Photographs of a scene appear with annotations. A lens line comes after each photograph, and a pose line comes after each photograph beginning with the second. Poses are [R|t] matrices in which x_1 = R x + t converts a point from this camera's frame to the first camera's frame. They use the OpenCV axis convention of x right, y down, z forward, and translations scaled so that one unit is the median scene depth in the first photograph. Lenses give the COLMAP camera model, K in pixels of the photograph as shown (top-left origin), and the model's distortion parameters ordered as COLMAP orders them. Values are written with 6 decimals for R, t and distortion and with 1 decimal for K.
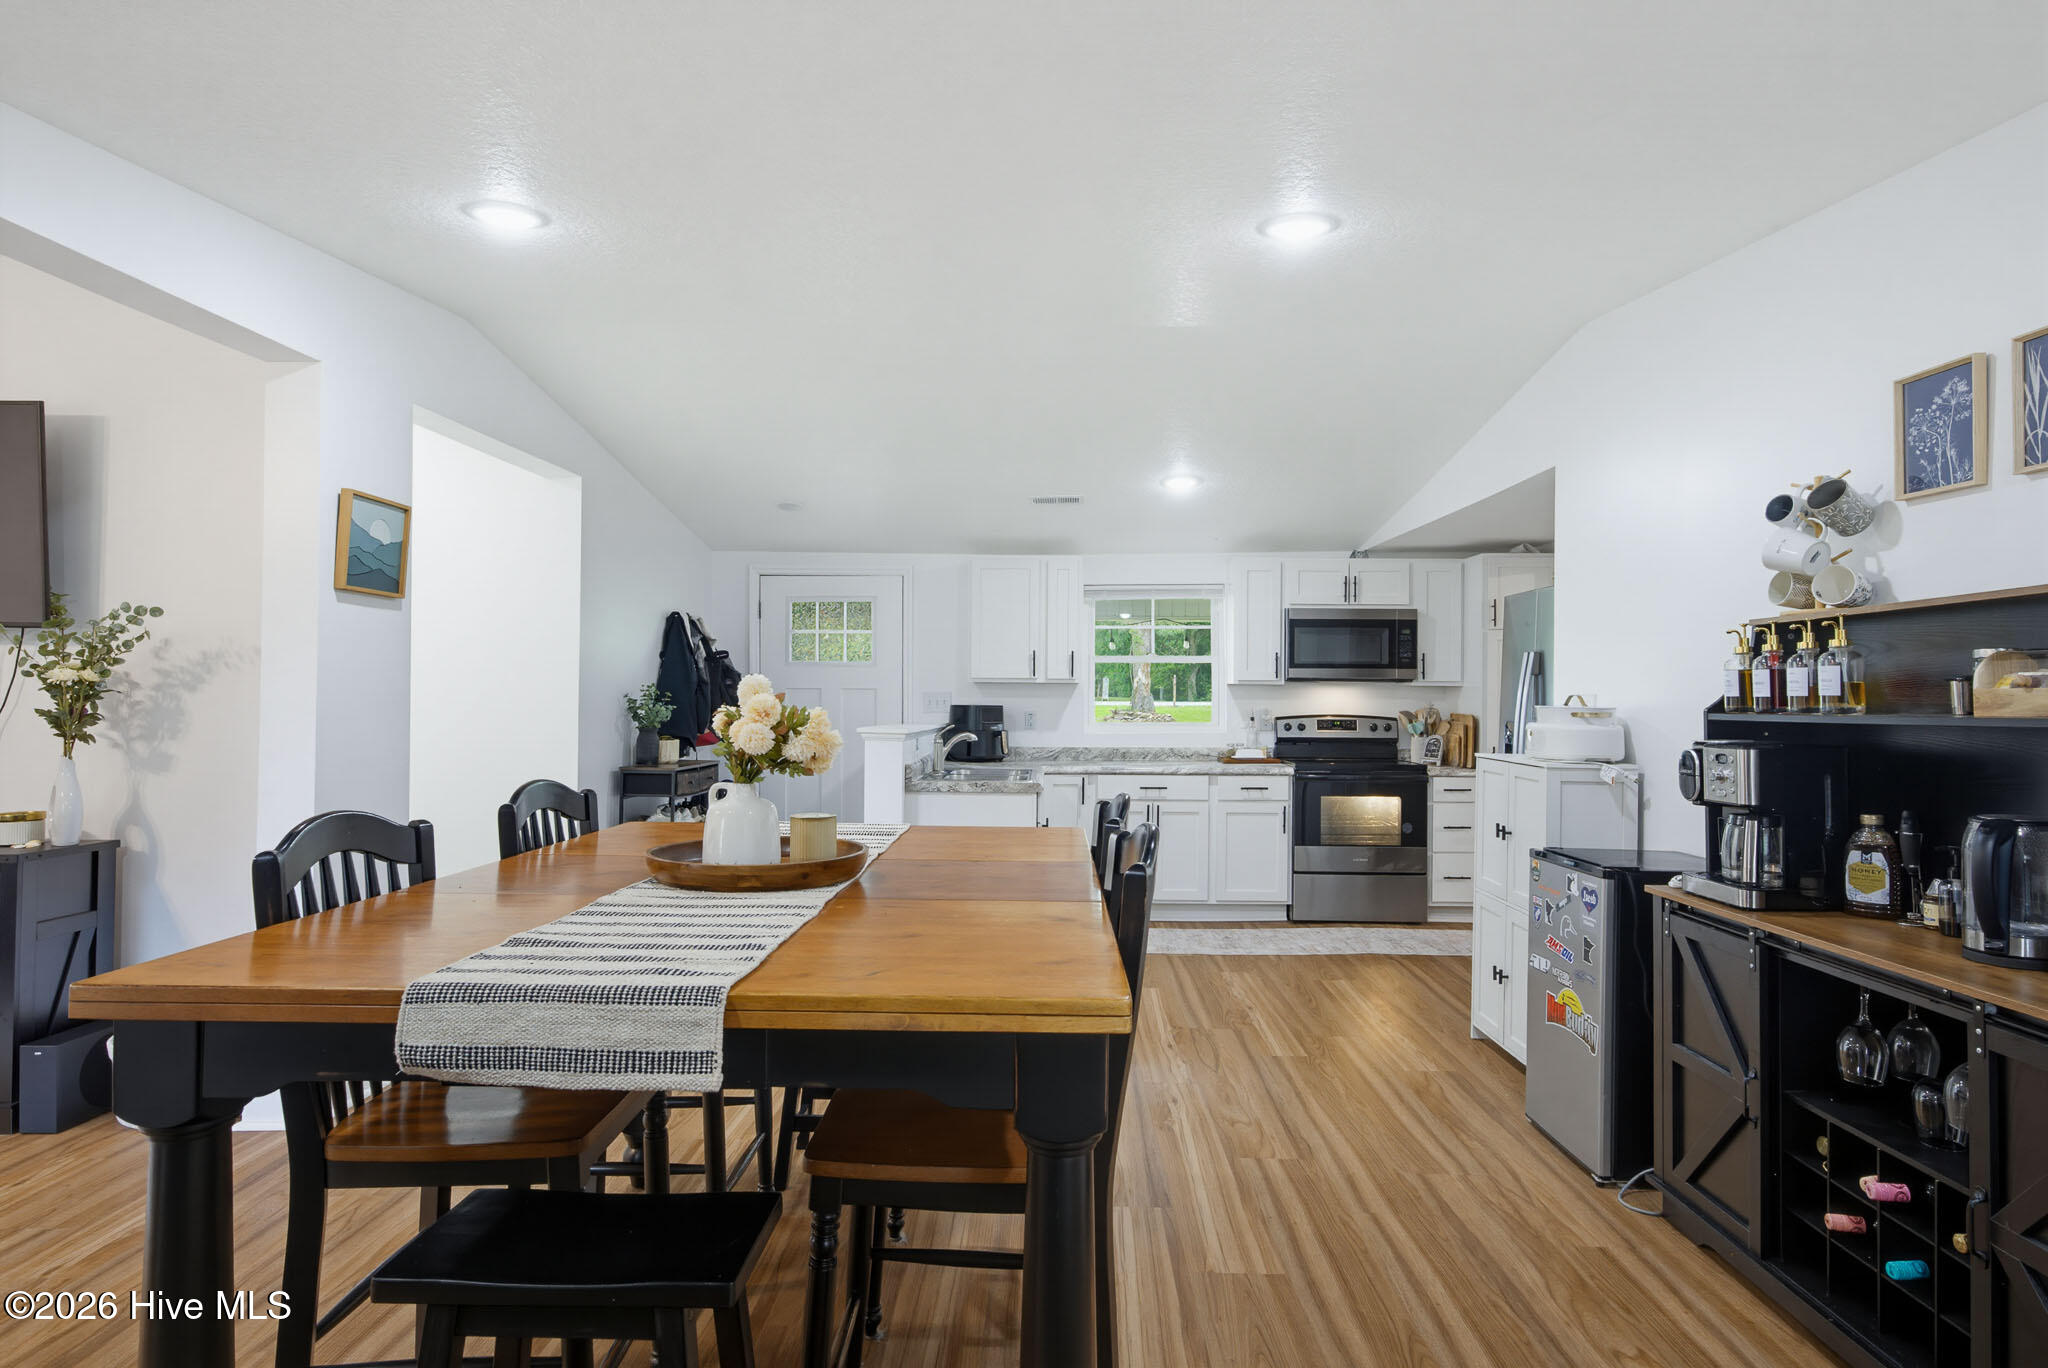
lens RADIAL K [[1092.8, 0, 1032.5], [0, 1092.8, 689.5], [0, 0, 1]] dist [0.002175, 0.002422]
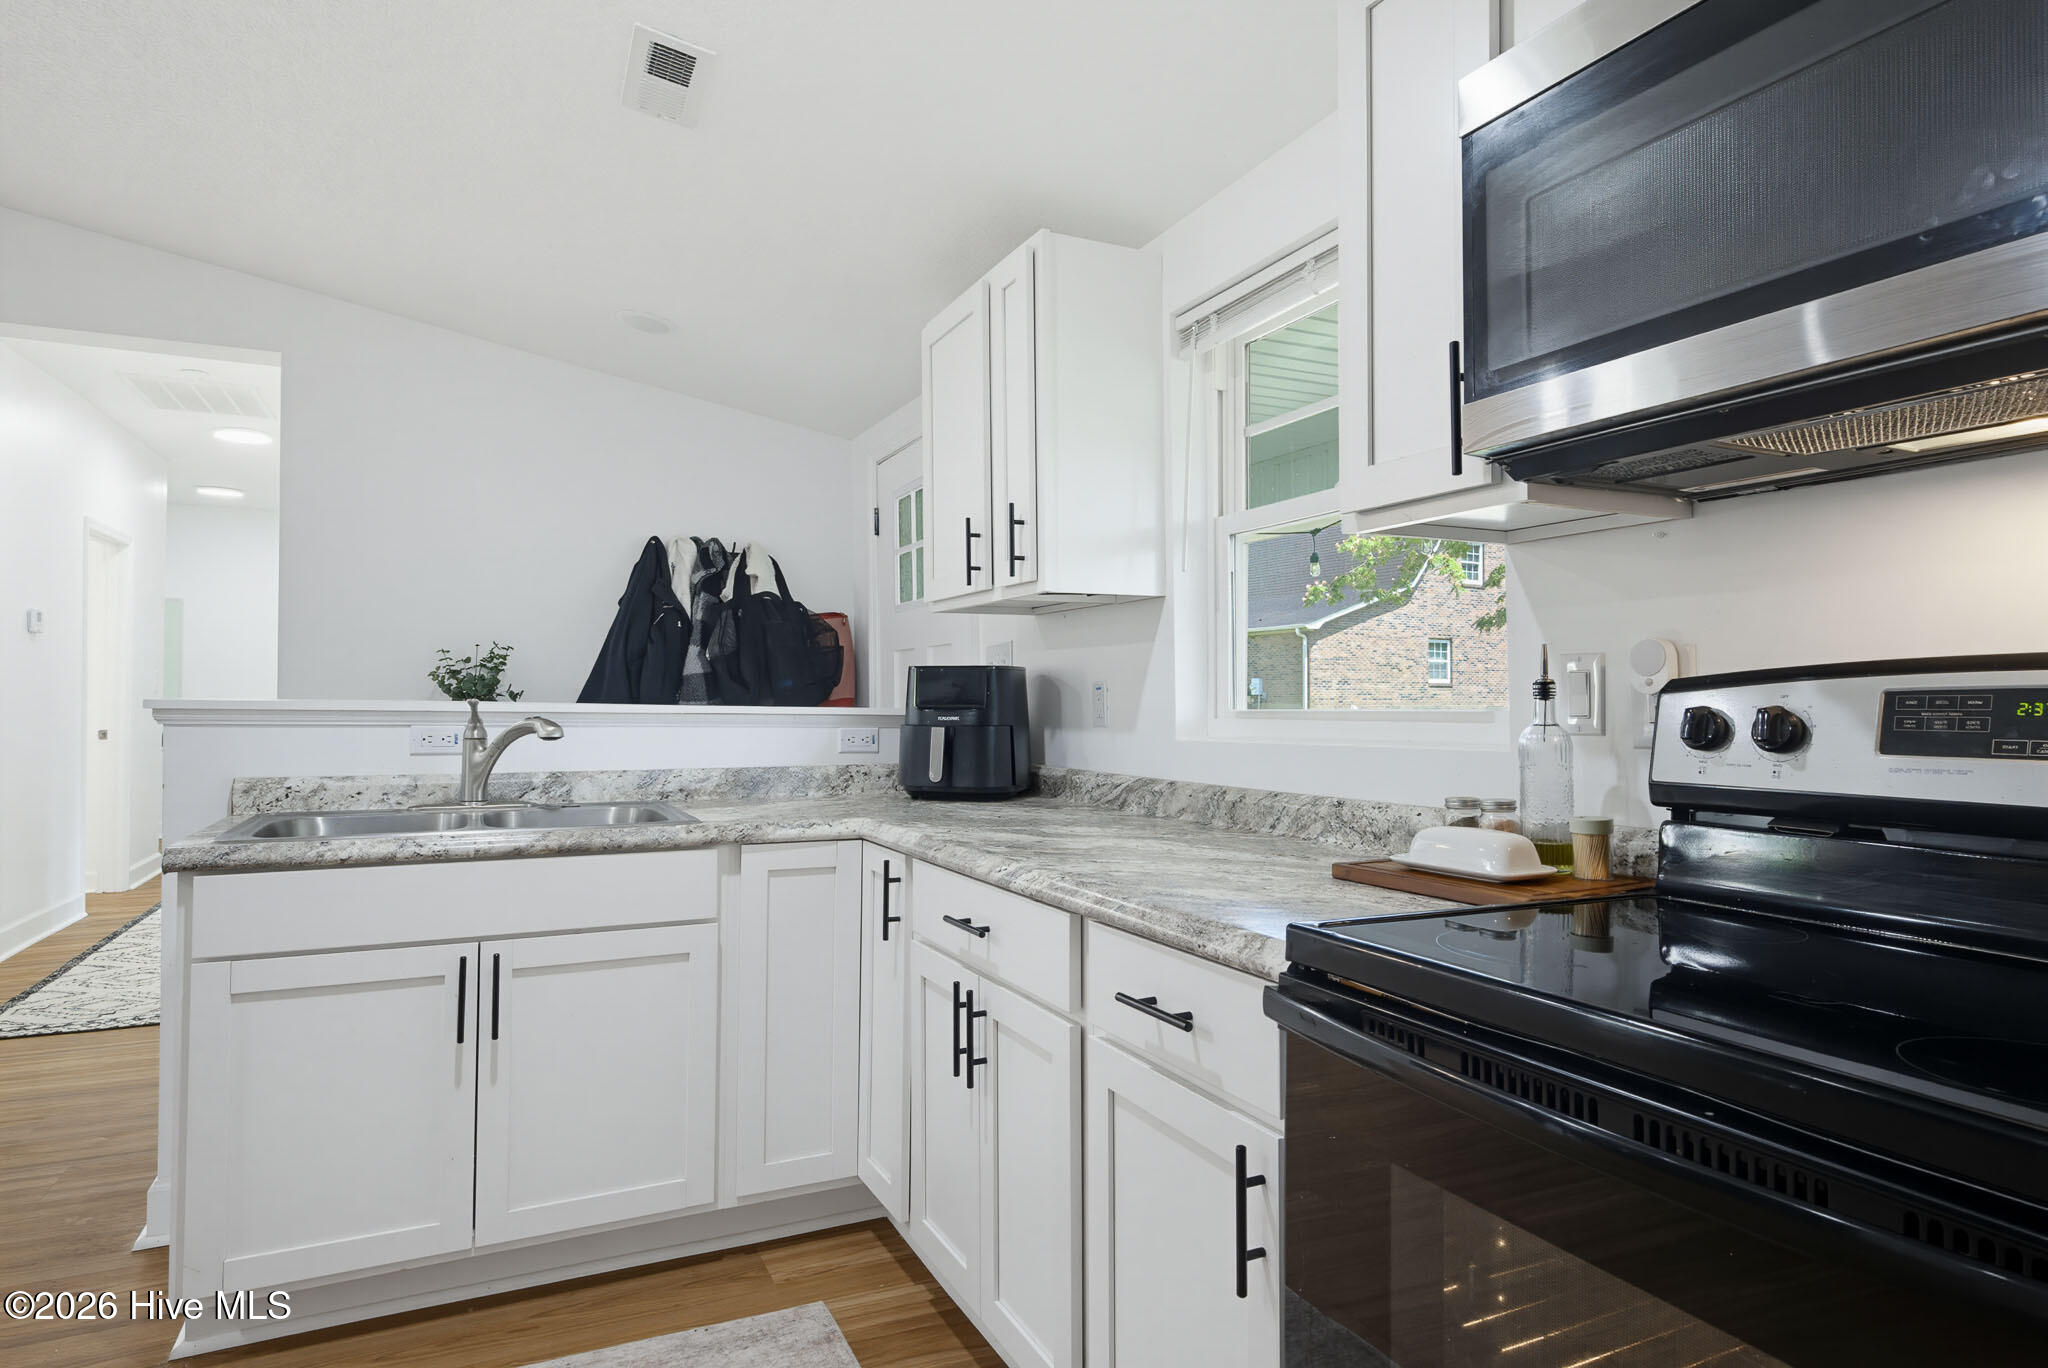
lens RADIAL K [[1142.7, 0, 1029.4], [0, 1142.7, 685.5], [0, 0, 1]] dist [0.007272, -0.000339]
pose [[0.457591, -0.018077, -0.888979, 0.385082], [0.003868, 0.999824, -0.018340, 0.032229], [0.889154, 0.004953, 0.457581, 0.874446]]
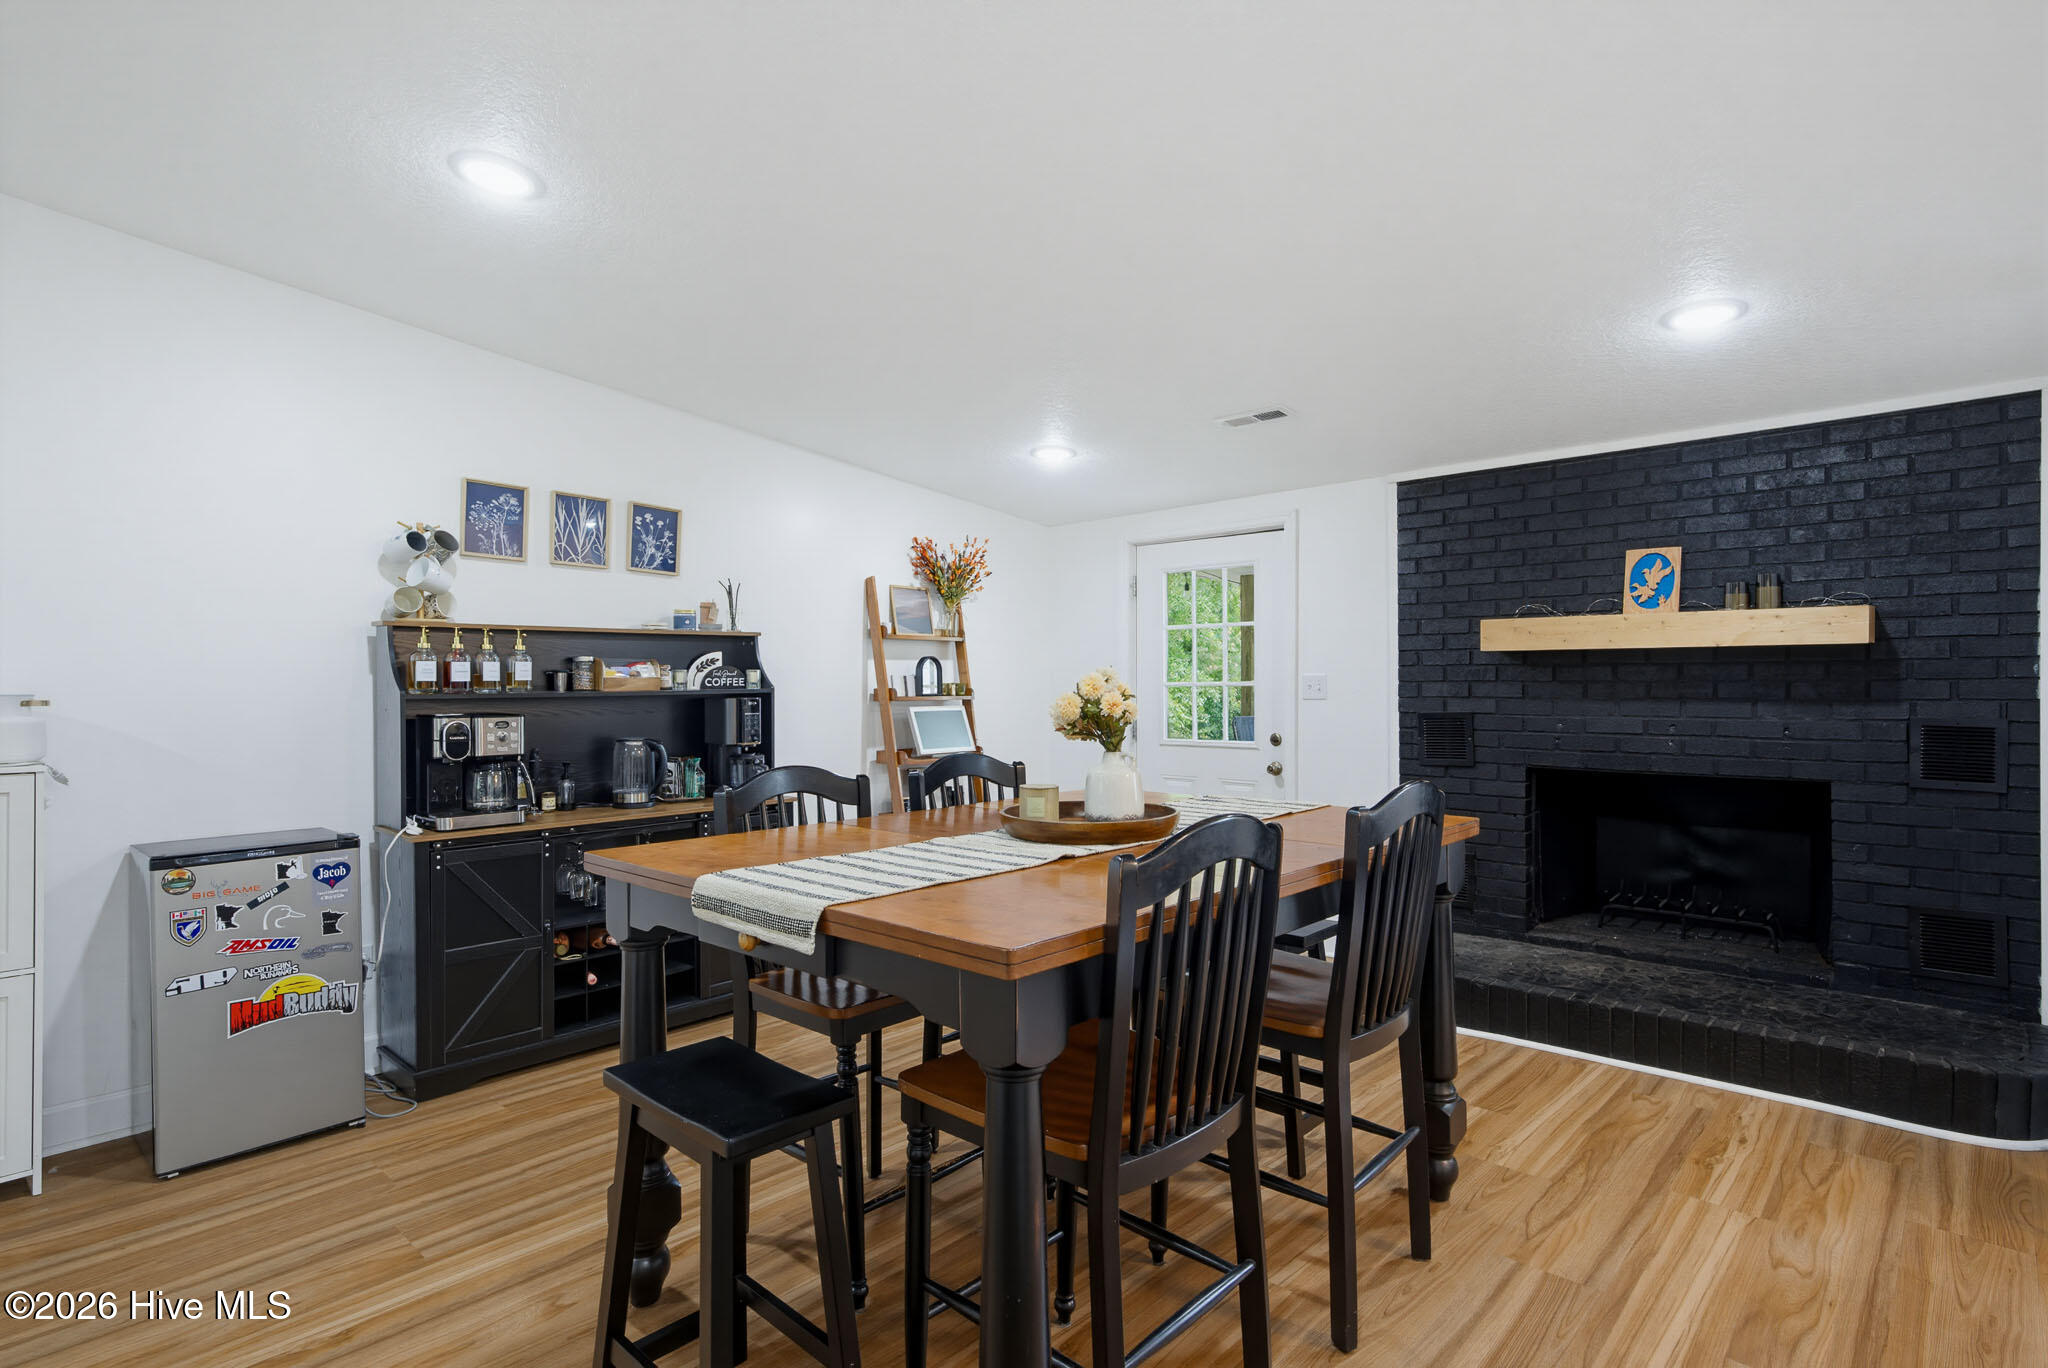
lens RADIAL K [[1039.8, 0, 1031.8], [0, 1039.8, 683.4], [0, 0, 1]] dist [0.006740, 0.000414]
pose [[-0.748762, -0.003928, 0.662827, -0.314905], [-0.007104, 0.999973, -0.002099, 0.002856], [-0.662801, -0.006281, -0.748769, 0.624689]]
